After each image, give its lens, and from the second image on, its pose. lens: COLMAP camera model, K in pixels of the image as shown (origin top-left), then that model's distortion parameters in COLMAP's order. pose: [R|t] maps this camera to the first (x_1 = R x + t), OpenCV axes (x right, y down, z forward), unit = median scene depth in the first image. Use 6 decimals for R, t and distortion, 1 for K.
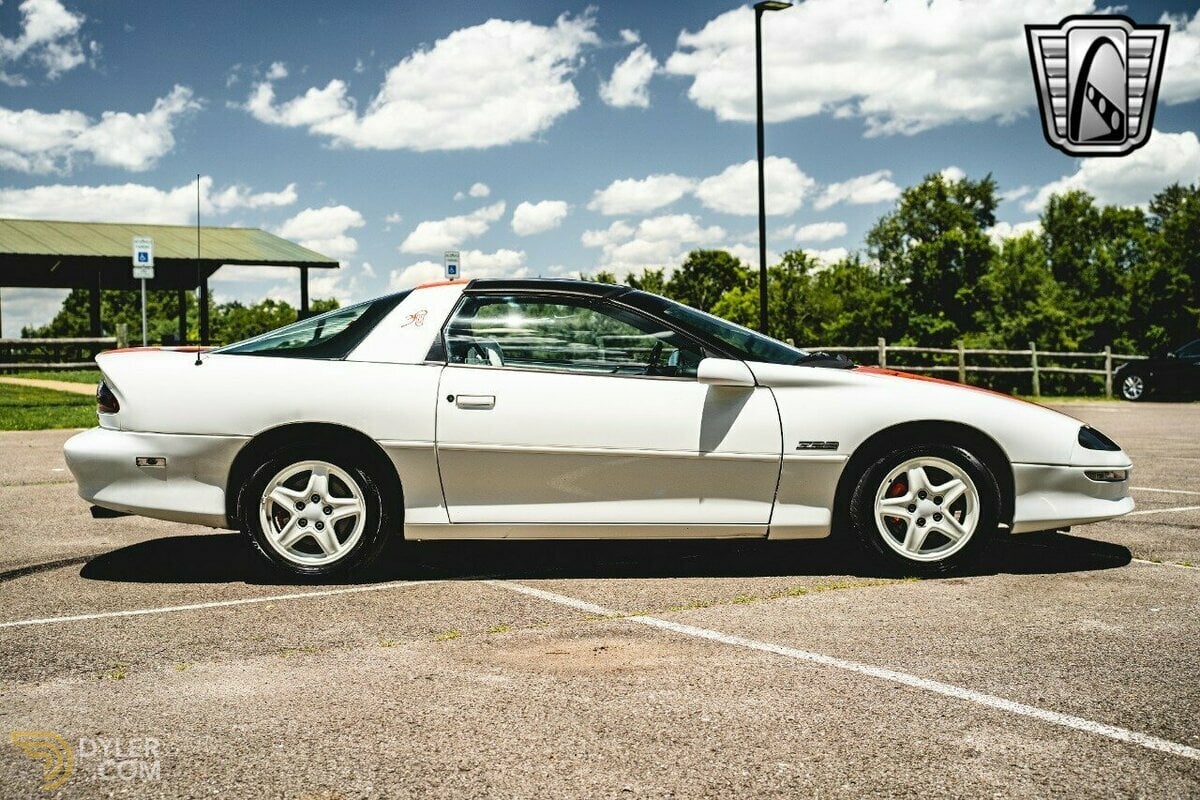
lens RADIAL K [[1608.5, 0, 577.3], [0, 1608.5, 401.1], [0, 0, 1]] dist [-0.024951, 0.550184]
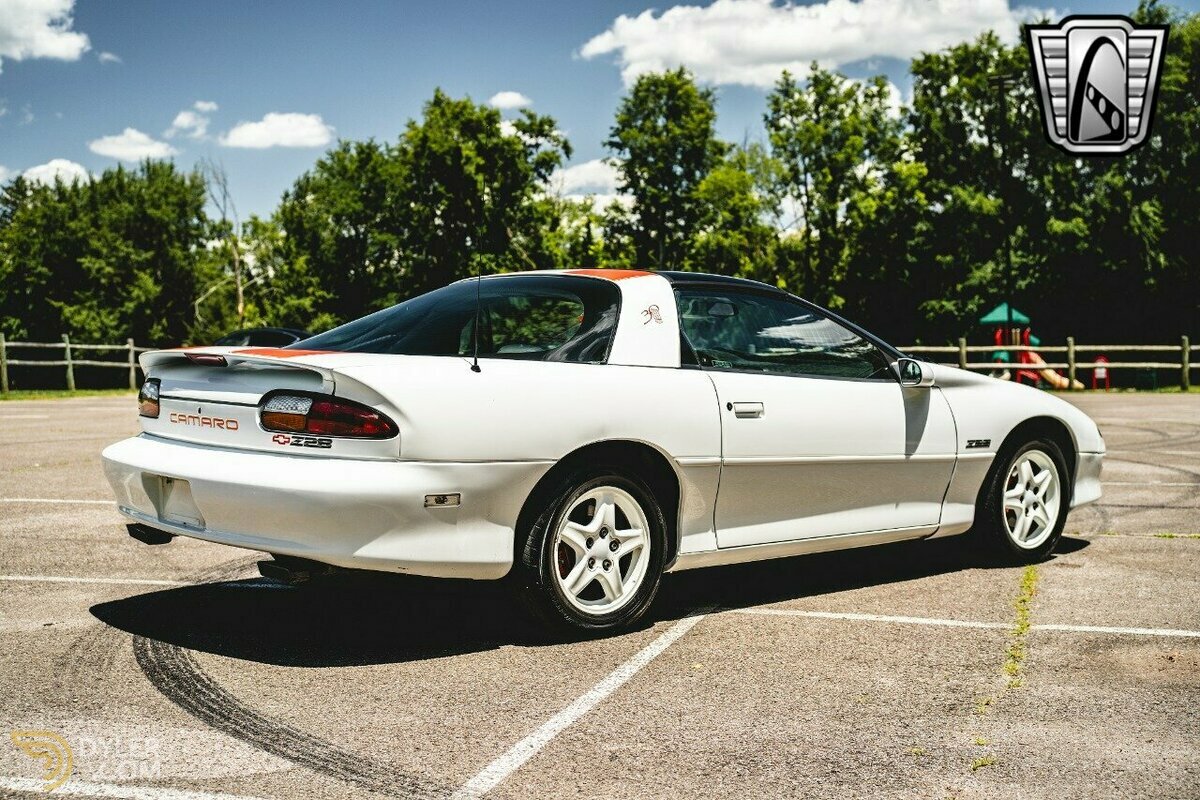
lens RADIAL K [[1608.5, 0, 577.3], [0, 1608.5, 401.1], [0, 0, 1]] dist [-0.024951, 0.550184]
pose [[0.761436, -0.023191, 0.647826, -0.704521], [0.019698, 0.999726, 0.012636, -0.017509], [-0.647941, 0.003139, 0.761684, 0.379482]]
